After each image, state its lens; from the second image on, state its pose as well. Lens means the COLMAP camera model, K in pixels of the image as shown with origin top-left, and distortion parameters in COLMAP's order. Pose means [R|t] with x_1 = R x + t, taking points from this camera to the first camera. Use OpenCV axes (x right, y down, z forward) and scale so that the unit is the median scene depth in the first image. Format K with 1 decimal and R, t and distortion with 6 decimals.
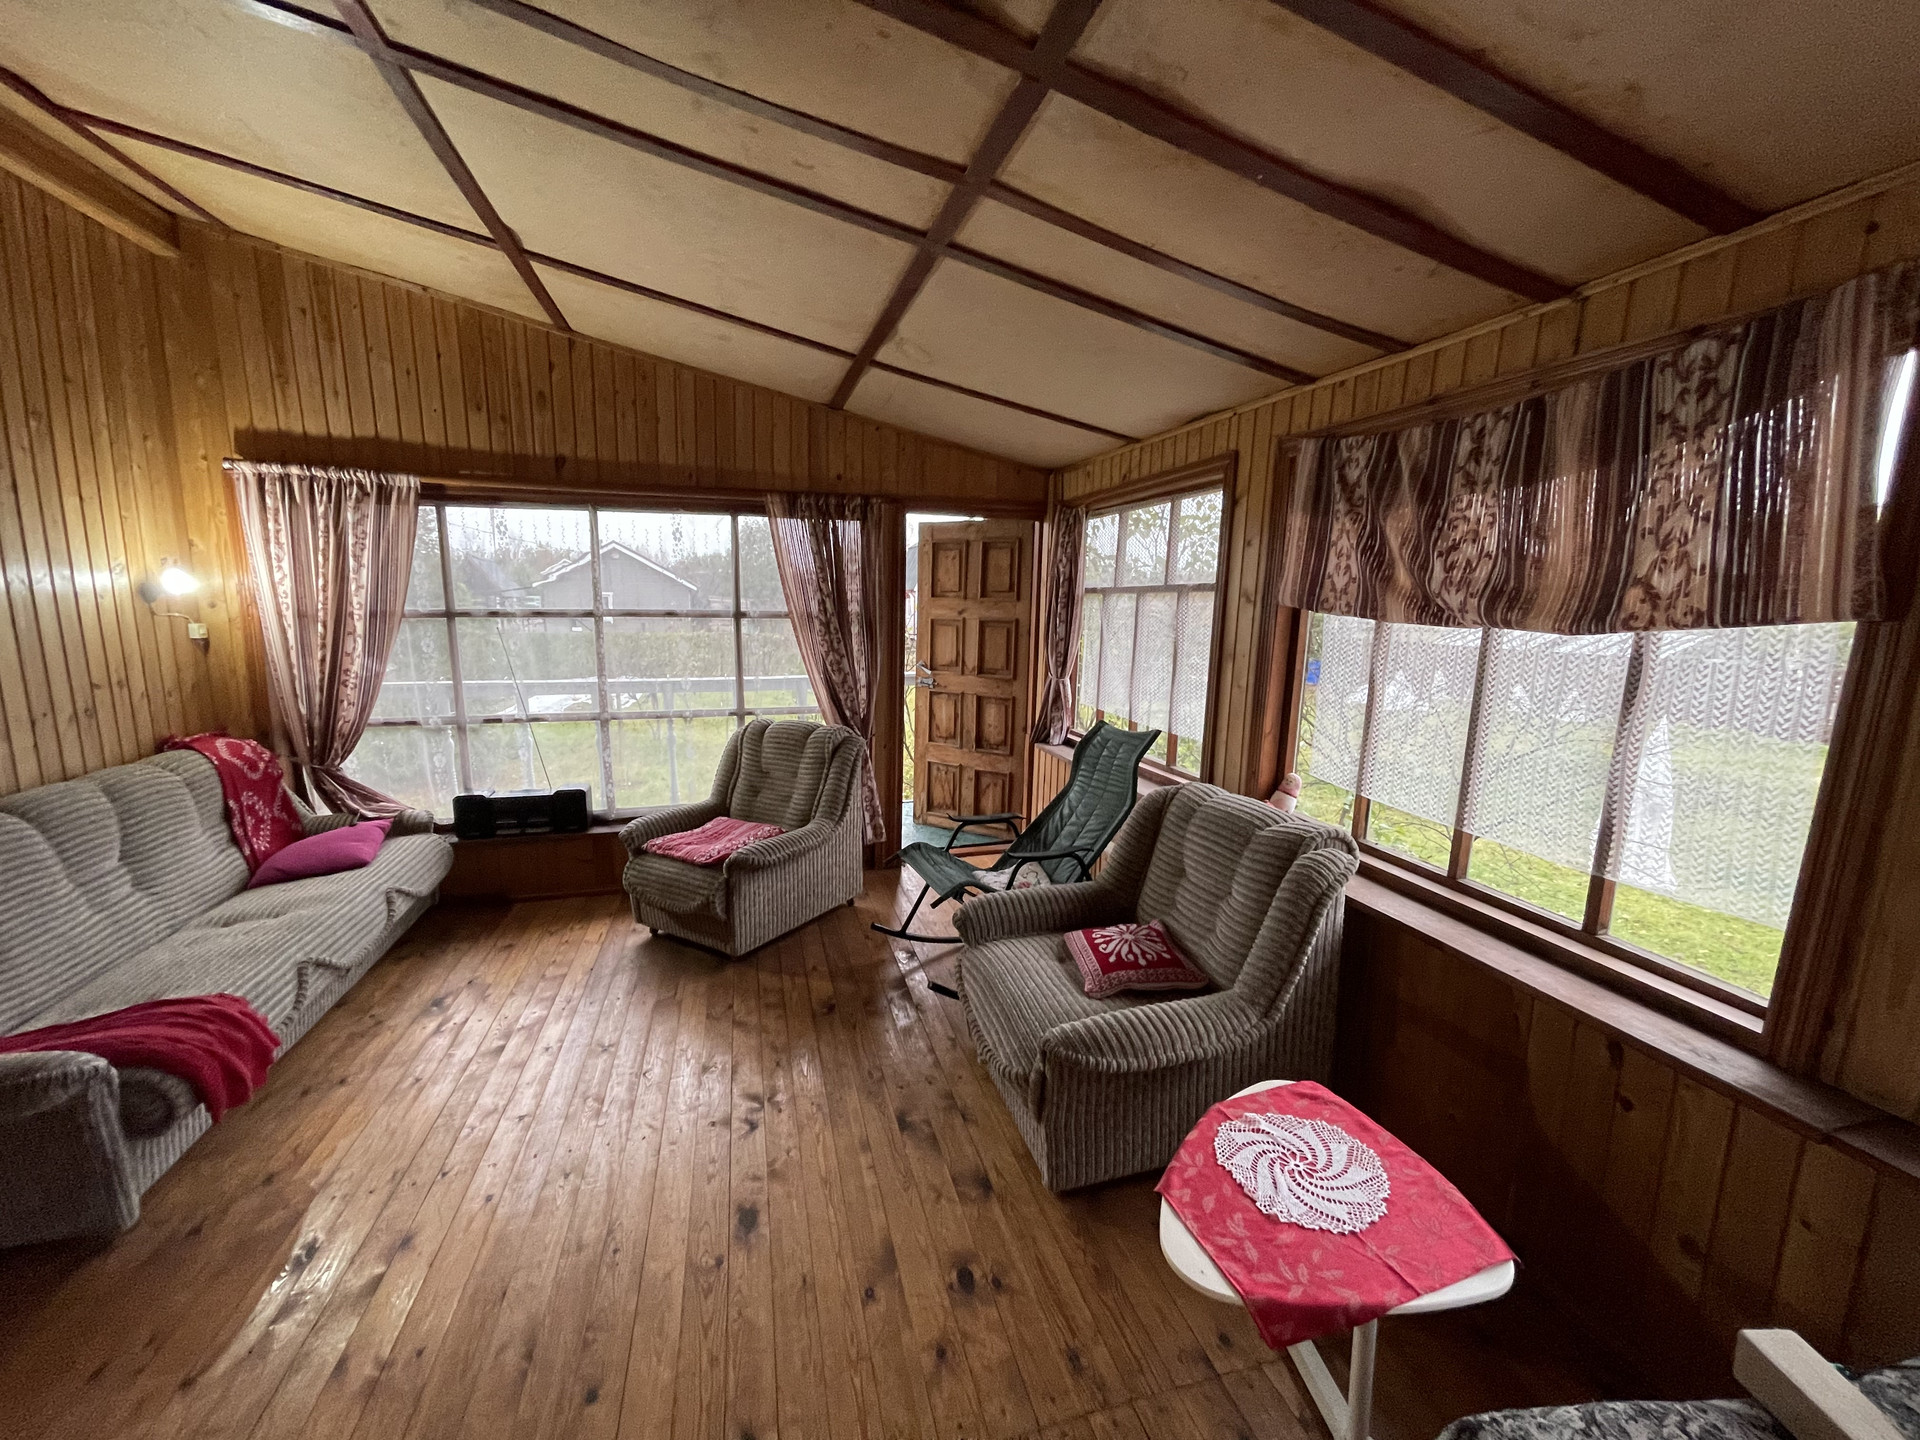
lens RADIAL K [[769.0, 0, 961.4], [0, 769.0, 723.3], [0, 0, 1]] dist [0.001223, -0.003417]
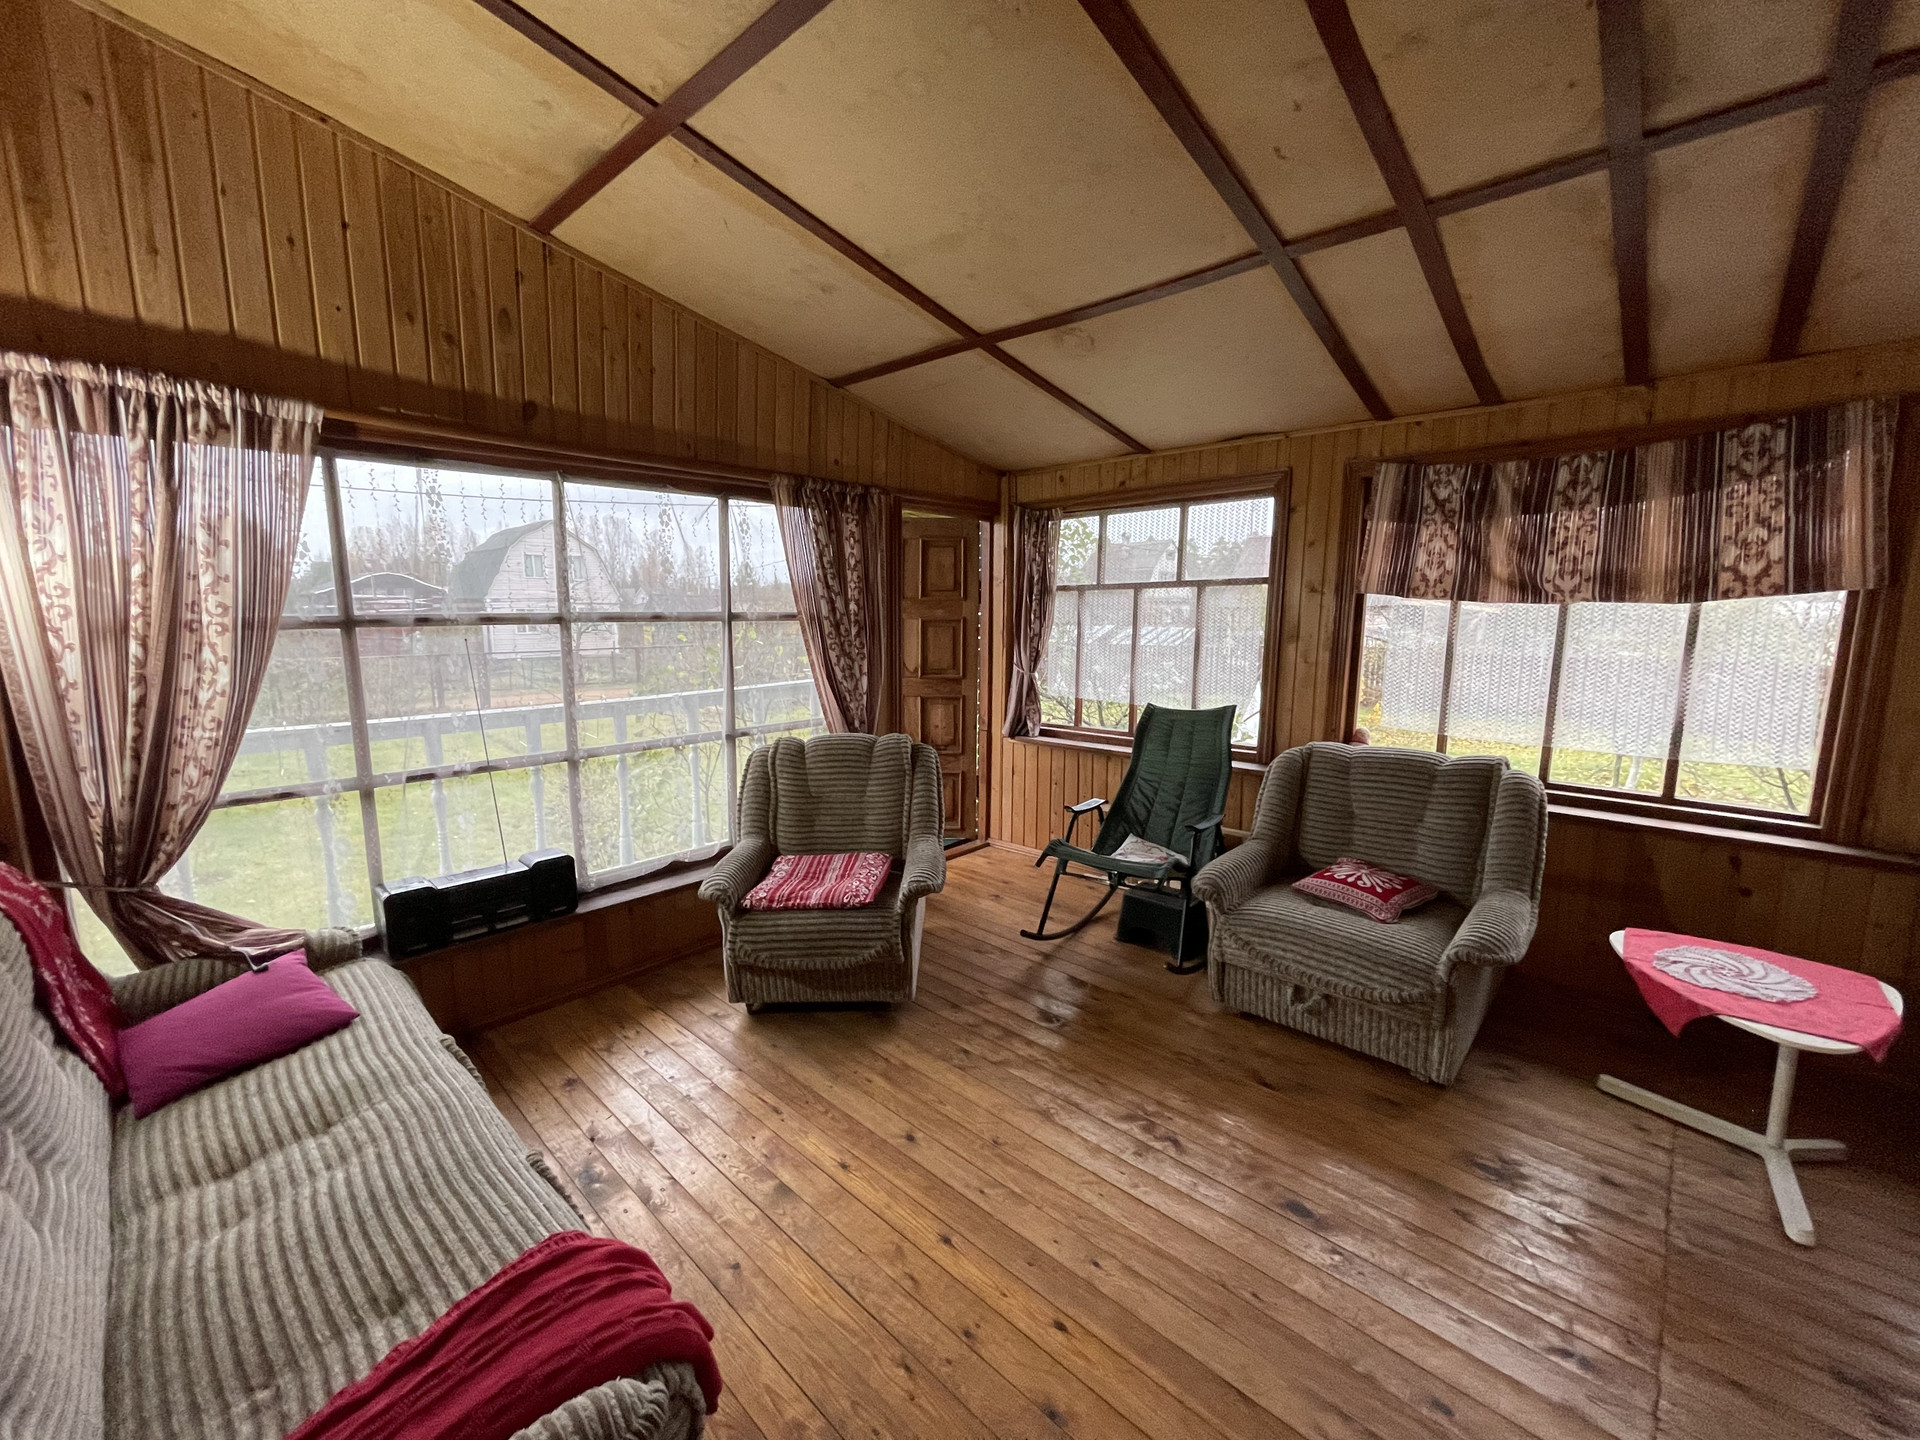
lens RADIAL K [[767.8, 0, 960.0], [0, 767.8, 720.0], [0, 0, 1]] dist [0.013687, -0.006324]
pose [[0.859818, -0.087242, 0.503093, -0.599325], [0.095237, 0.995406, 0.009848, -0.016986], [-0.501641, 0.039446, 0.864176, 0.185813]]
